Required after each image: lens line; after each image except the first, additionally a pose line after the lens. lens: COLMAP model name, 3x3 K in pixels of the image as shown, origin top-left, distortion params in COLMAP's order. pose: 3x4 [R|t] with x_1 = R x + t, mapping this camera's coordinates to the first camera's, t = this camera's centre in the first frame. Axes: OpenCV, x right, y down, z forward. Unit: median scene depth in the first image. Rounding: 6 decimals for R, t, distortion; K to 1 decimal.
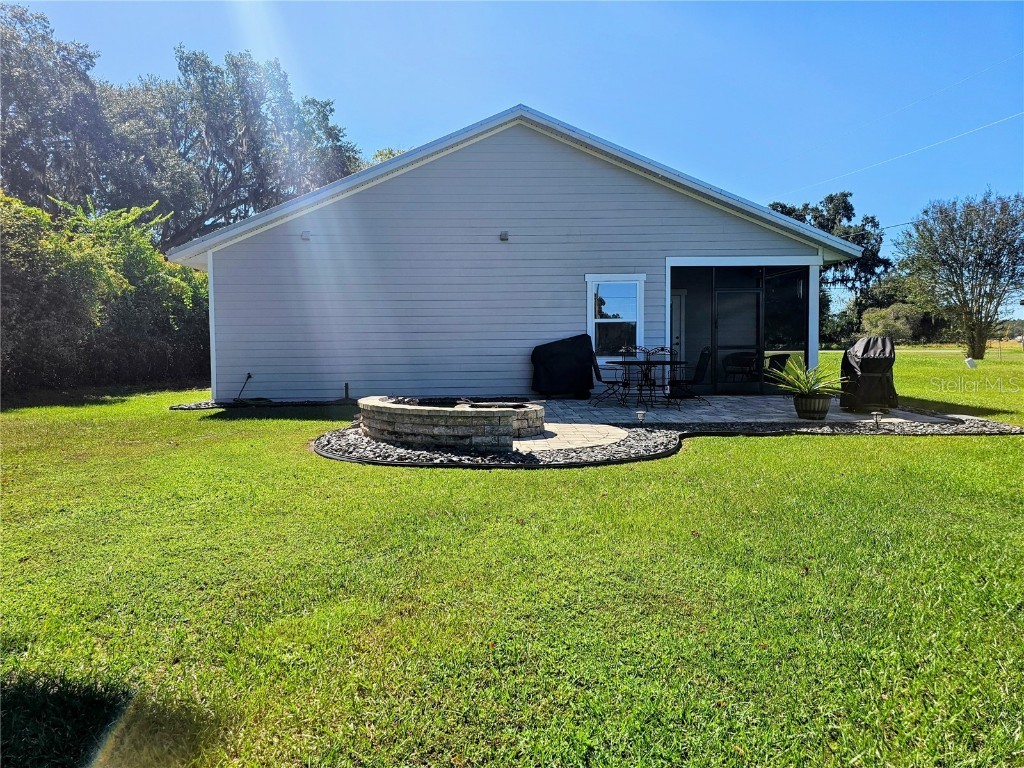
lens RADIAL K [[684.6, 0, 512.0], [0, 684.6, 384.0], [0, 0, 1]] dist [0.018802, -0.005090]
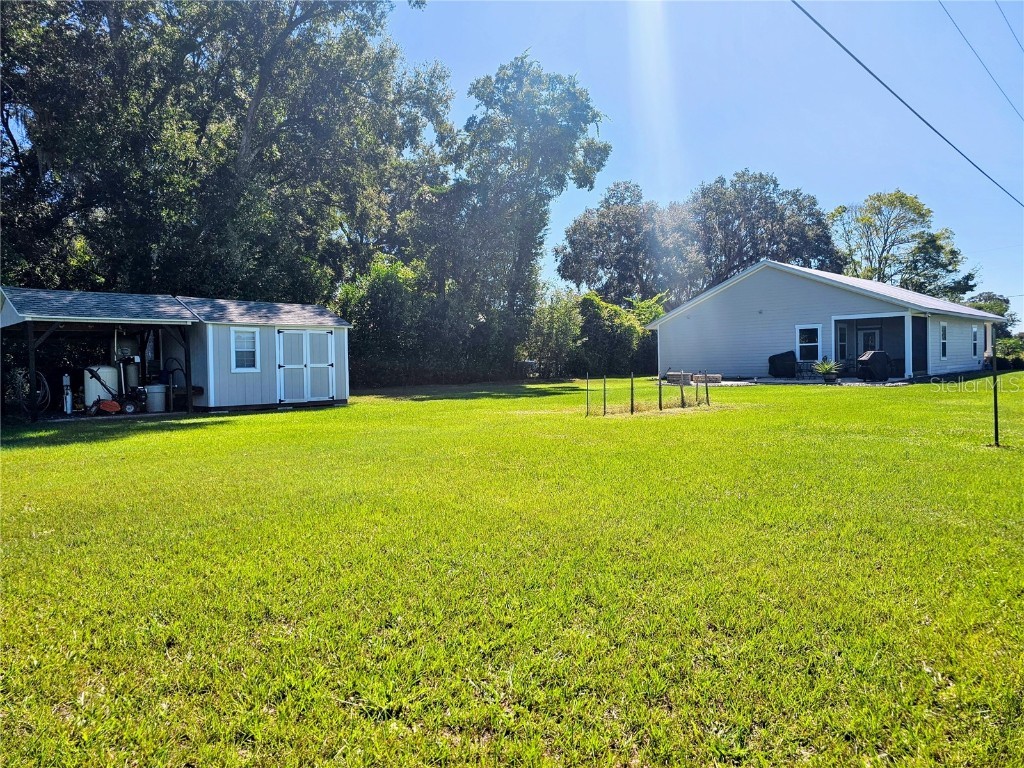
lens RADIAL K [[684.6, 0, 512.0], [0, 684.6, 384.0], [0, 0, 1]] dist [0.018802, -0.005090]
pose [[0.686725, 0.015161, -0.726759, 1.142110], [-0.020915, 0.999781, 0.001093, 0.057799], [0.726616, 0.014449, 0.686892, -1.307339]]
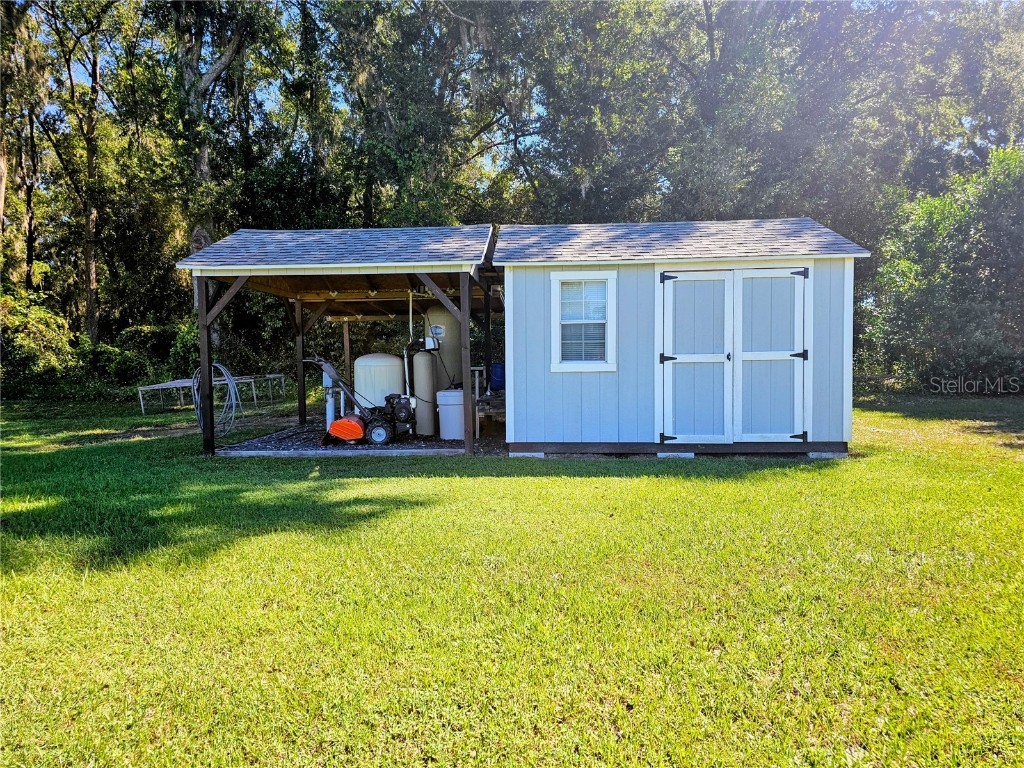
lens RADIAL K [[671.1, 0, 516.2], [0, 671.1, 388.9], [0, 0, 1]] dist [0.021138, -0.002978]
pose [[-0.098547, 0.055916, -0.993560, 0.469595], [-0.032964, 0.997689, 0.059418, 0.032150], [0.994586, 0.038607, -0.096476, -0.812378]]
